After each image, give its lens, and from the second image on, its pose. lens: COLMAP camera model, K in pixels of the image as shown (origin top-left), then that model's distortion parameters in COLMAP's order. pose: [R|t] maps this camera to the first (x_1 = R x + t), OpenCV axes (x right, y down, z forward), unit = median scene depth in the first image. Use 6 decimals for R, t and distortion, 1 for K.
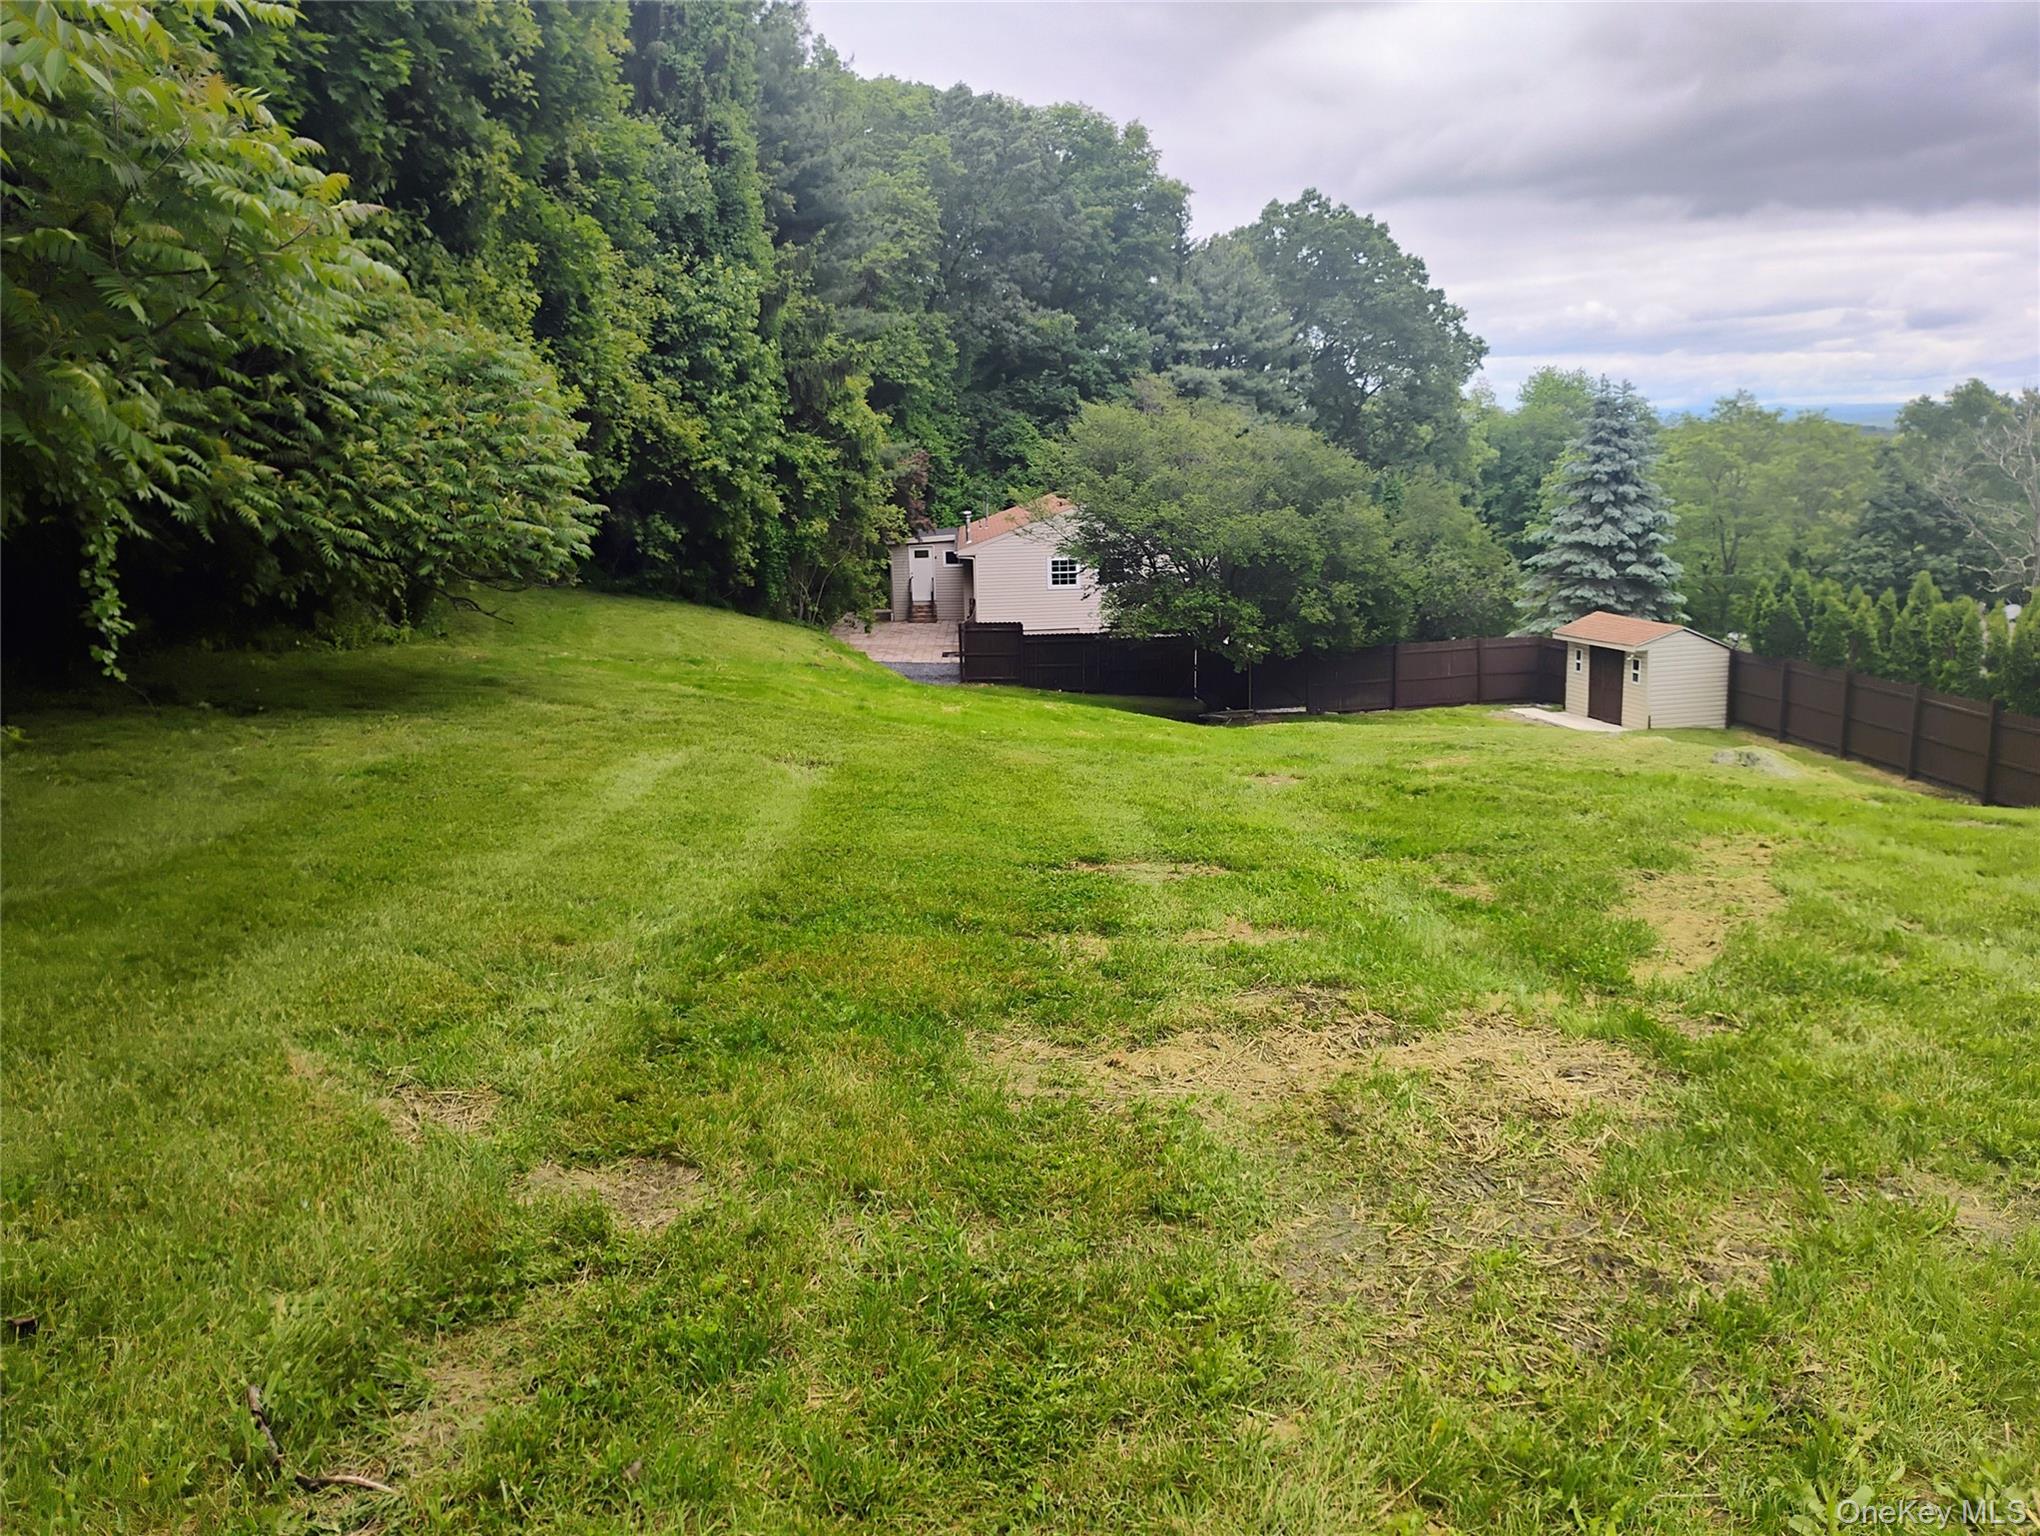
lens RADIAL K [[1715.8, 0, 1027.2], [0, 1715.8, 765.3], [0, 0, 1]] dist [0.065565, -0.082638]
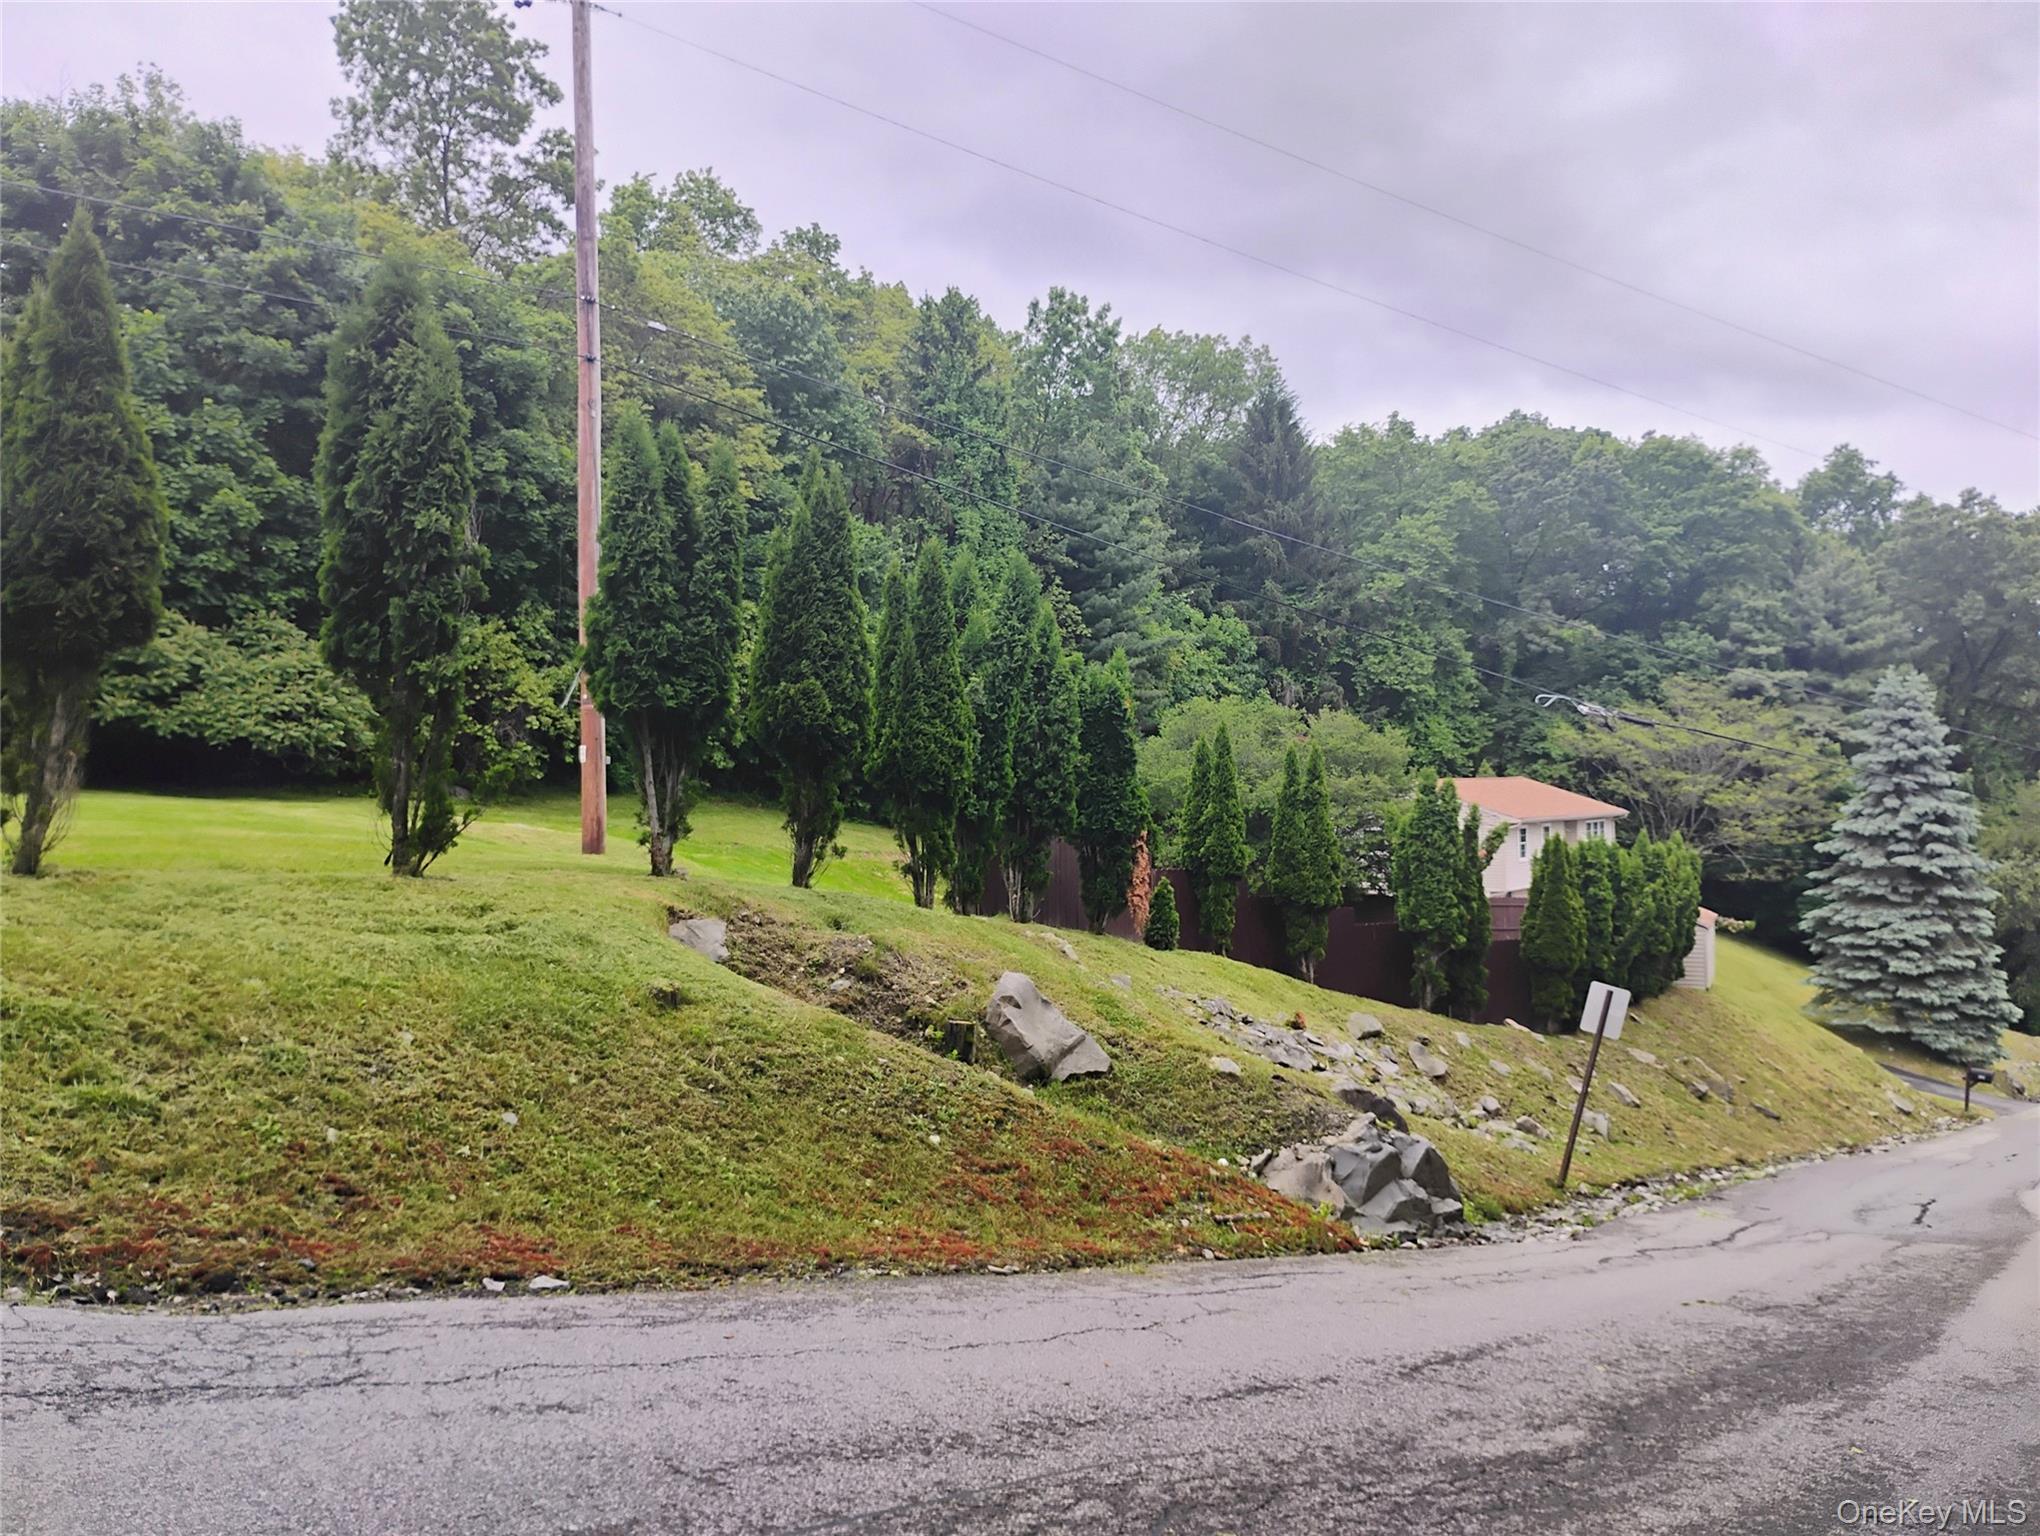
lens RADIAL K [[1731.7, 0, 1020.0], [0, 1731.7, 768.0], [0, 0, 1]] dist [0.073374, -0.088802]
pose [[0.801721, 0.012105, -0.597577, 0.537812], [-0.120985, 0.982385, -0.142416, 0.037676], [0.585326, 0.186475, 0.789063, -0.088471]]
